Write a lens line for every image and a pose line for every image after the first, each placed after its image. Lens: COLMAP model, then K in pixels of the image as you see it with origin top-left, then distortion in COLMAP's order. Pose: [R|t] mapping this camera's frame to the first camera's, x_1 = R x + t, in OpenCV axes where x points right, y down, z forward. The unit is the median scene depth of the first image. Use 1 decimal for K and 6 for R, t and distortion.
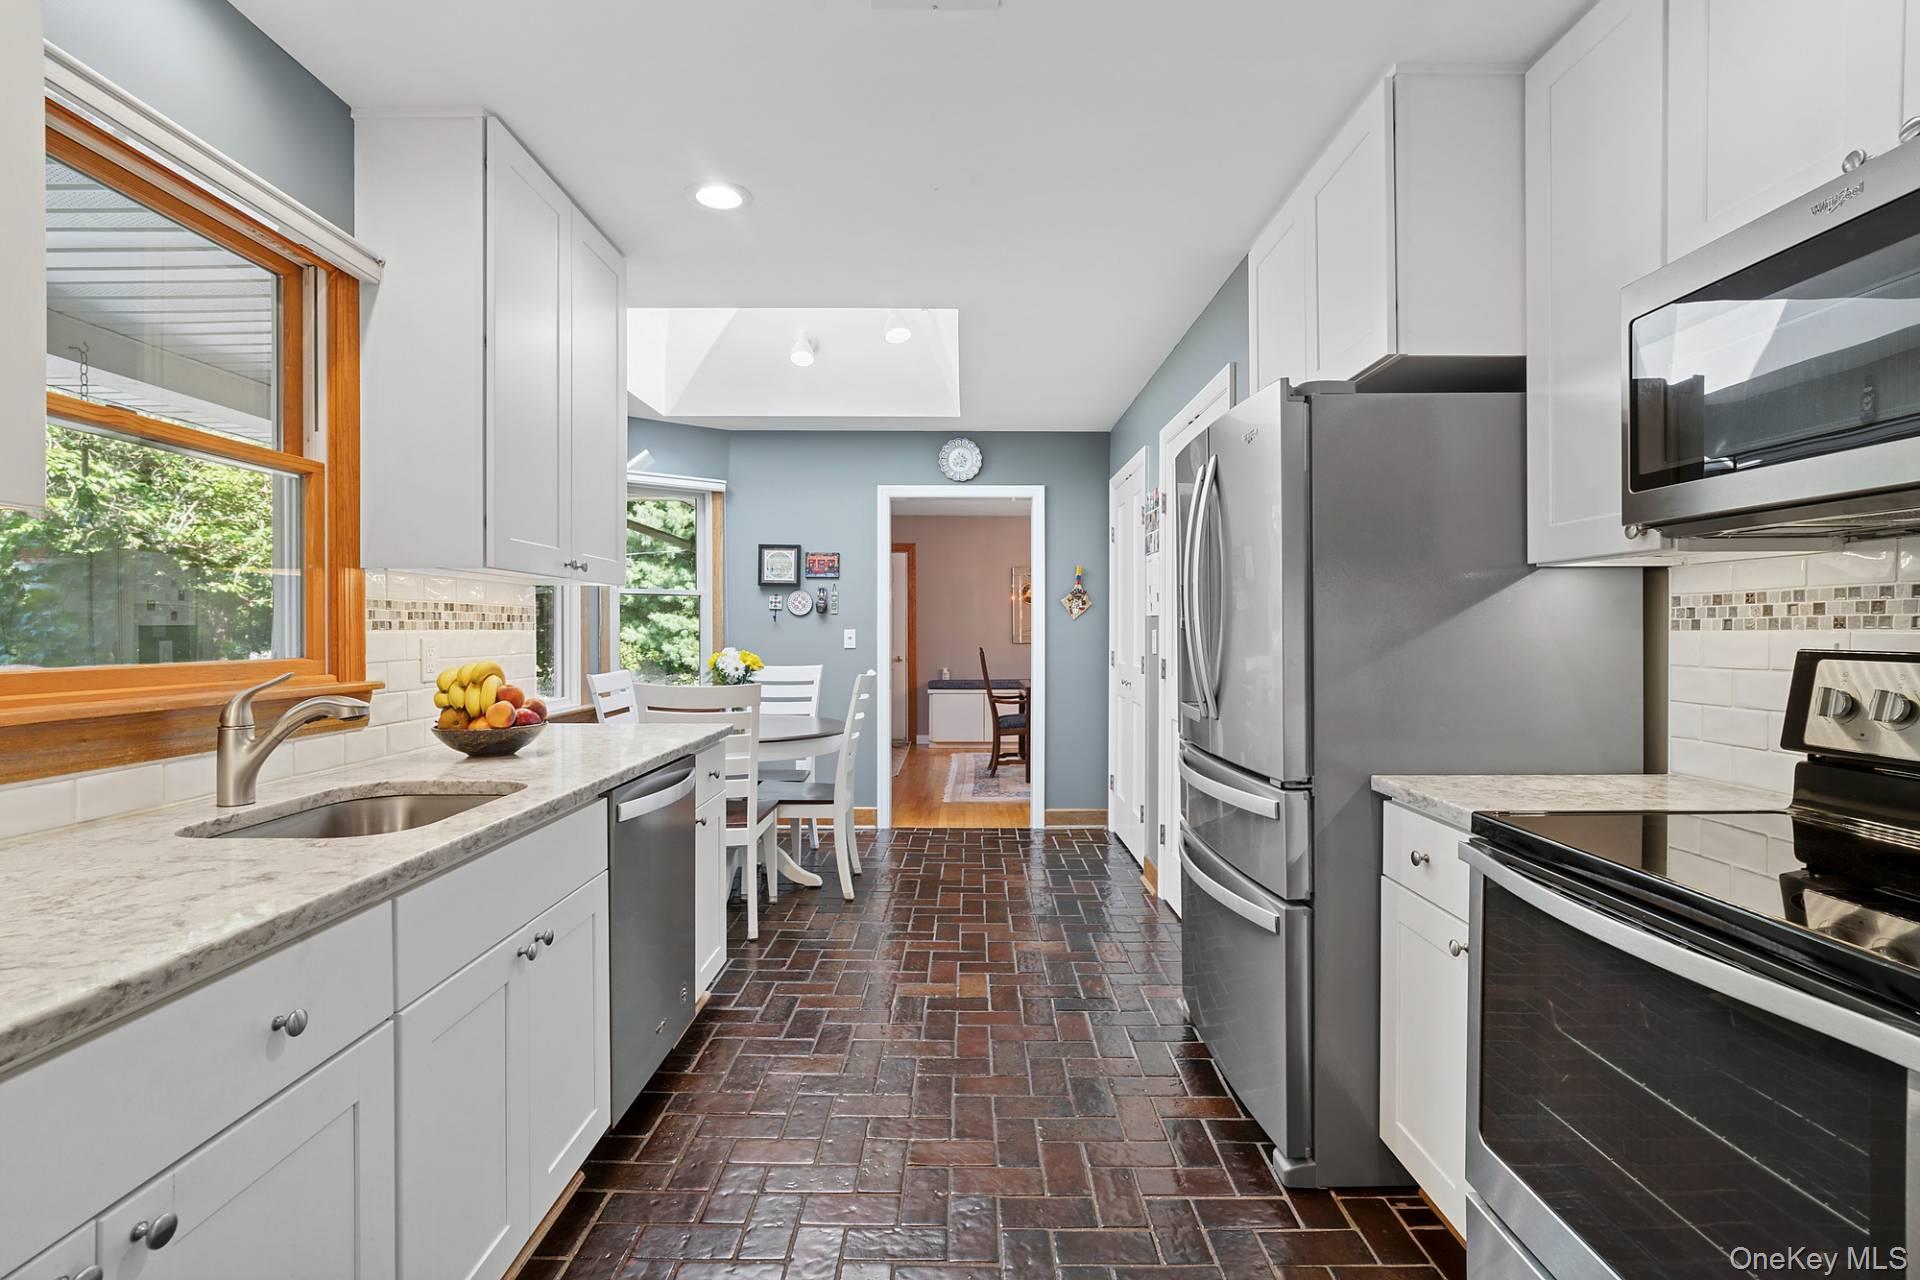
lens RADIAL K [[929.4, 0, 960.0], [0, 929.4, 640.0], [0, 0, 1]] dist [-0.000986, -0.000140]
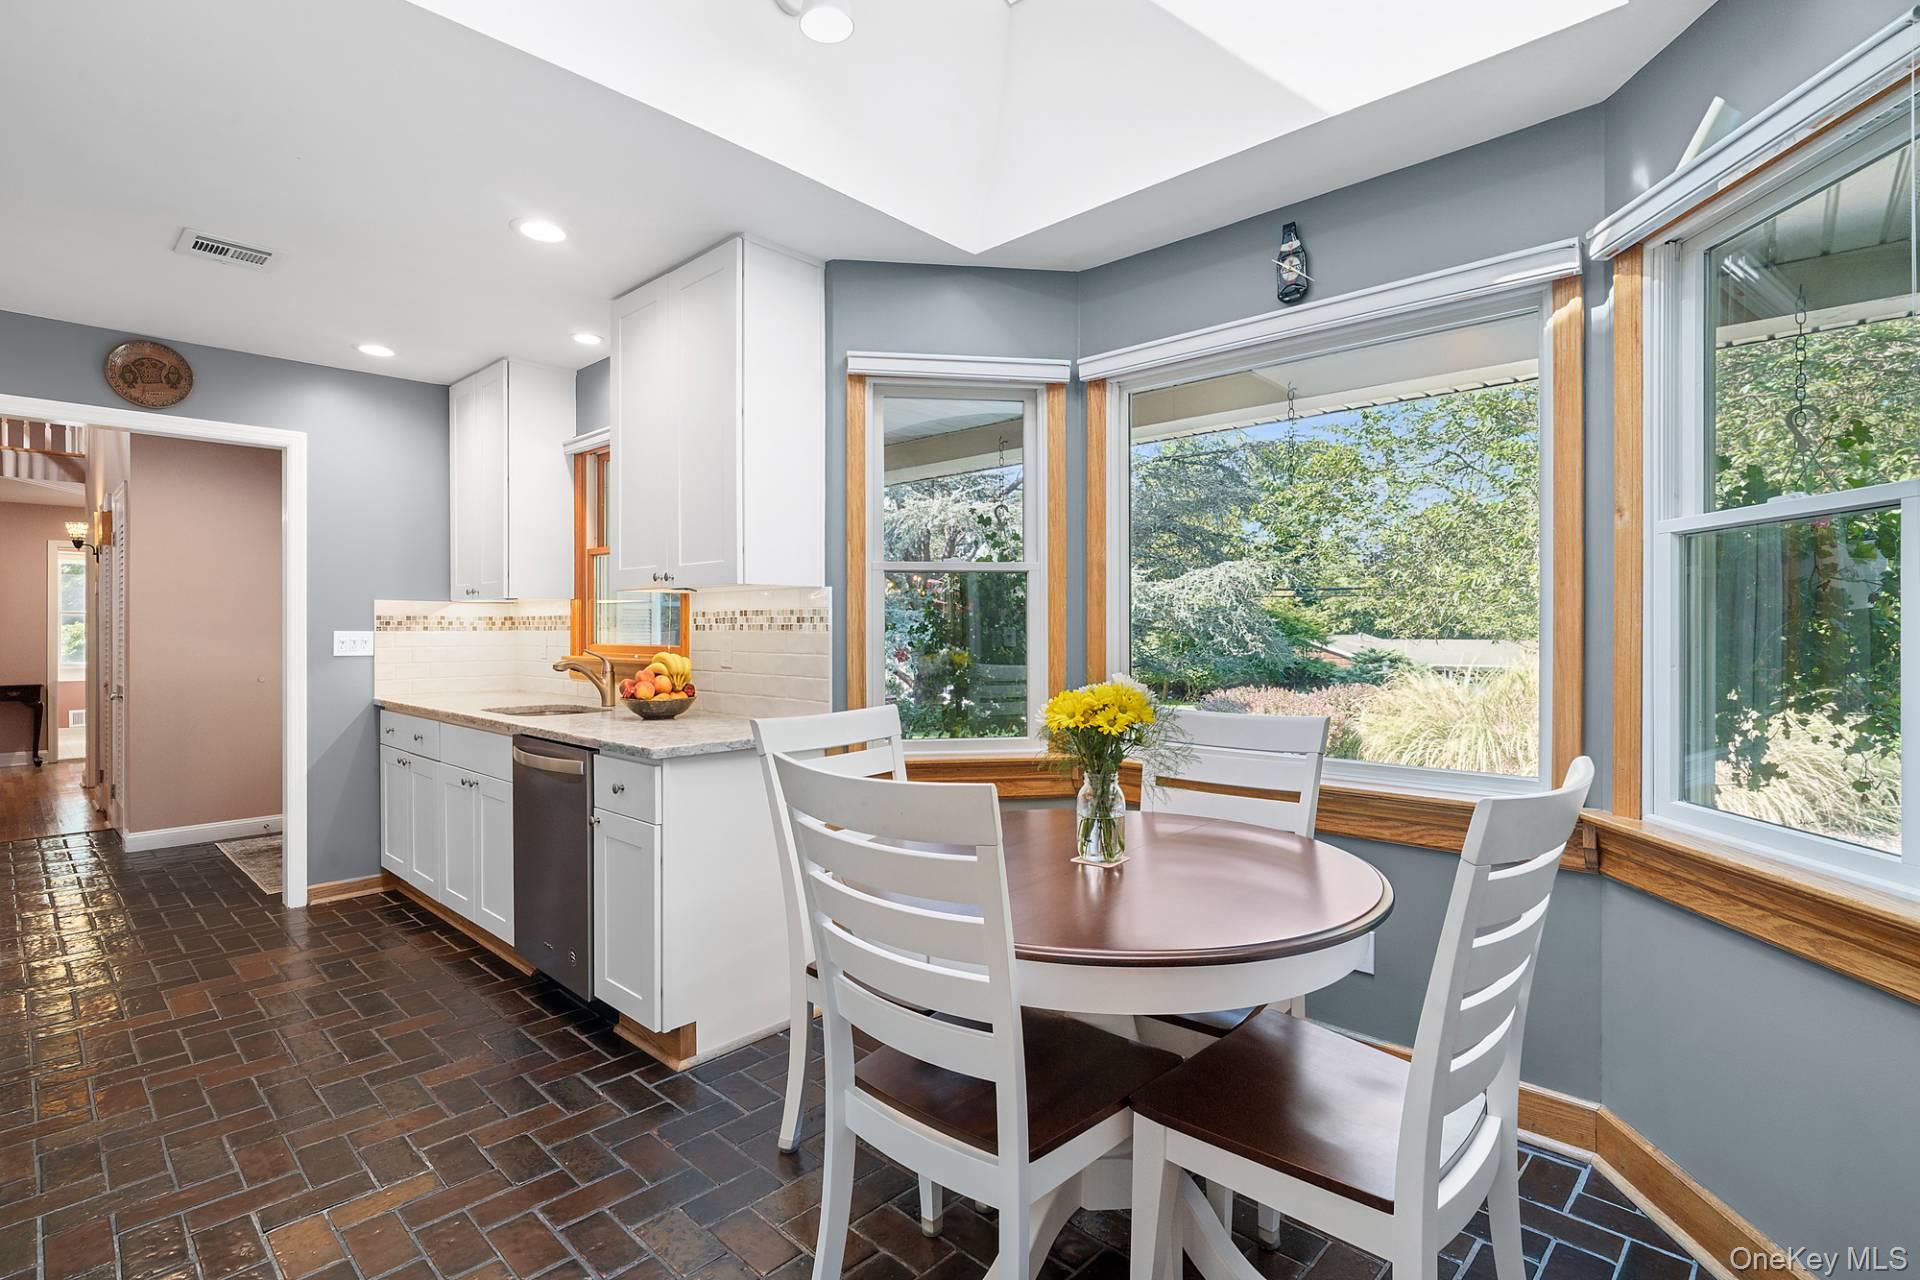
lens RADIAL K [[929.4, 0, 960.0], [0, 929.4, 640.0], [0, 0, 1]] dist [-0.000986, -0.000140]
pose [[-0.690830, 0.001275, -0.723016, 0.180550], [-0.012322, 0.999832, 0.013537, -0.018559], [0.722912, 0.018261, -0.690698, 2.040670]]
